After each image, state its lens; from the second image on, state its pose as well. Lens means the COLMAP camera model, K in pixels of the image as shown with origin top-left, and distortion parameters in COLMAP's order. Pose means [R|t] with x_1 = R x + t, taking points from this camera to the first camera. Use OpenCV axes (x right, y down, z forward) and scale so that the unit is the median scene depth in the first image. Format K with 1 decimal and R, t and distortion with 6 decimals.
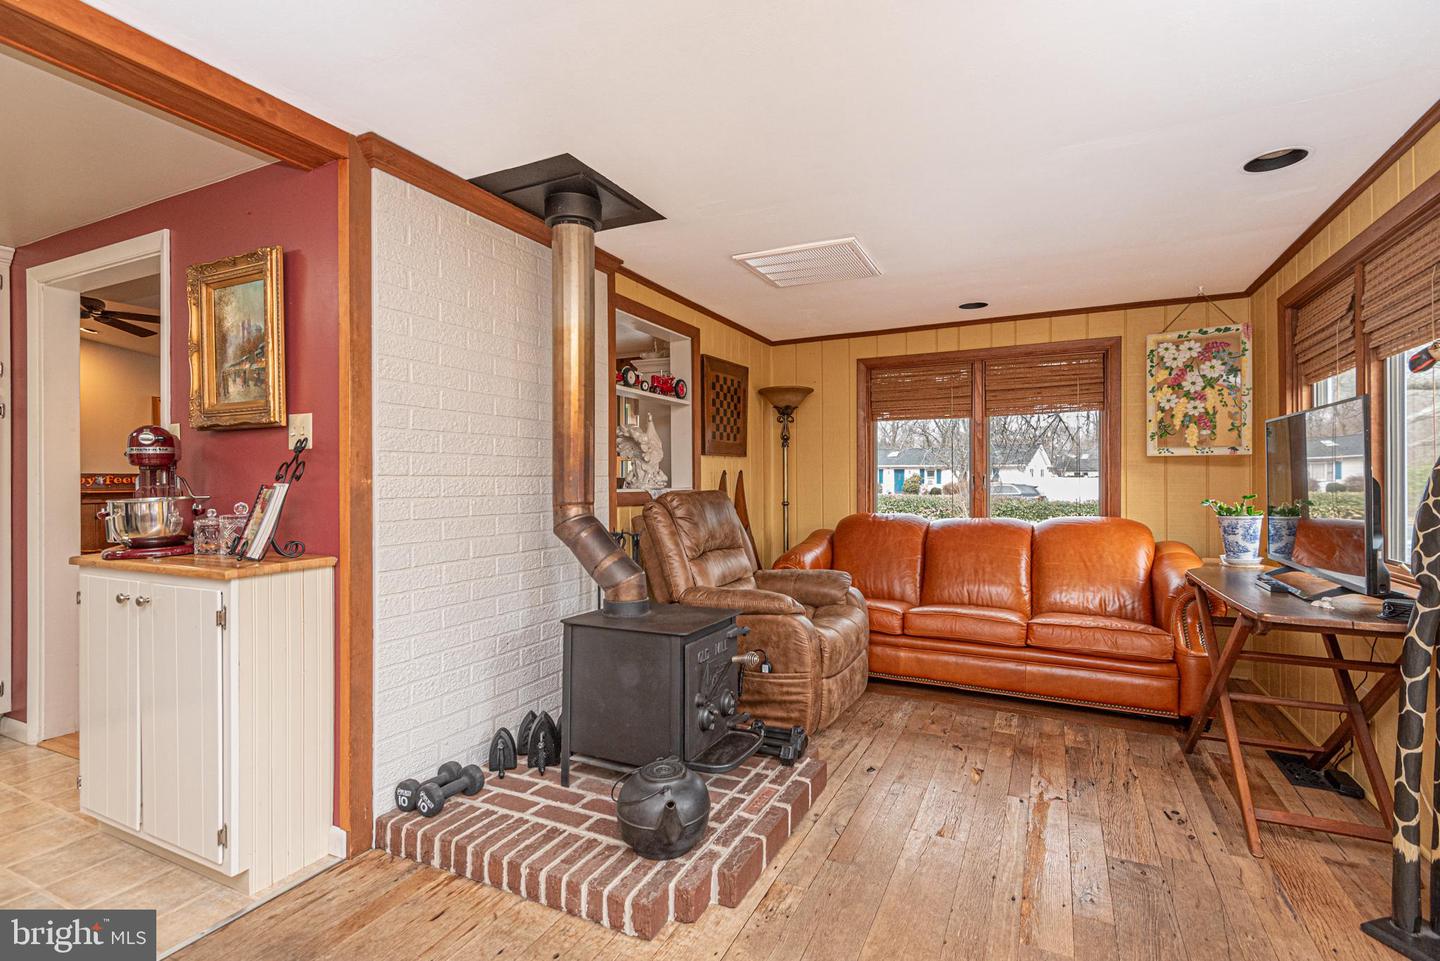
lens RADIAL K [[656.5, 0, 716.2], [0, 656.5, 476.3], [0, 0, 1]] dist [0.021048, -0.013278]
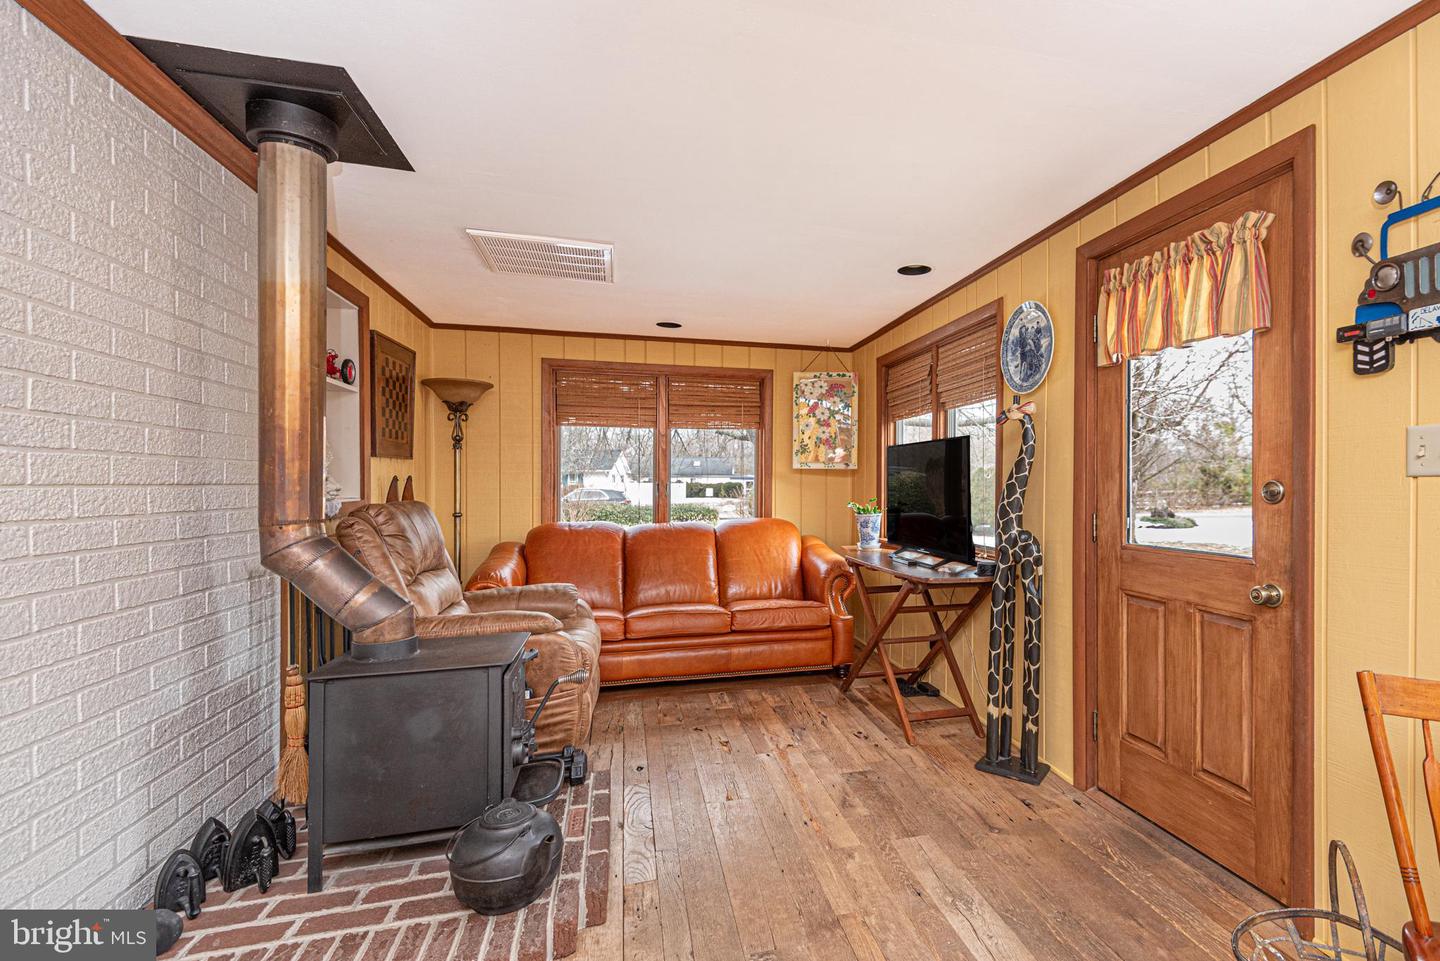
lens RADIAL K [[764.2, 0, 720.1], [0, 764.2, 486.6], [0, 0, 1]] dist [0.000293, -0.008265]
pose [[0.732938, -0.002380, 0.680291, -0.472064], [-0.005796, 0.999936, 0.009744, -0.010276], [-0.680271, -0.011085, 0.732877, 0.037719]]
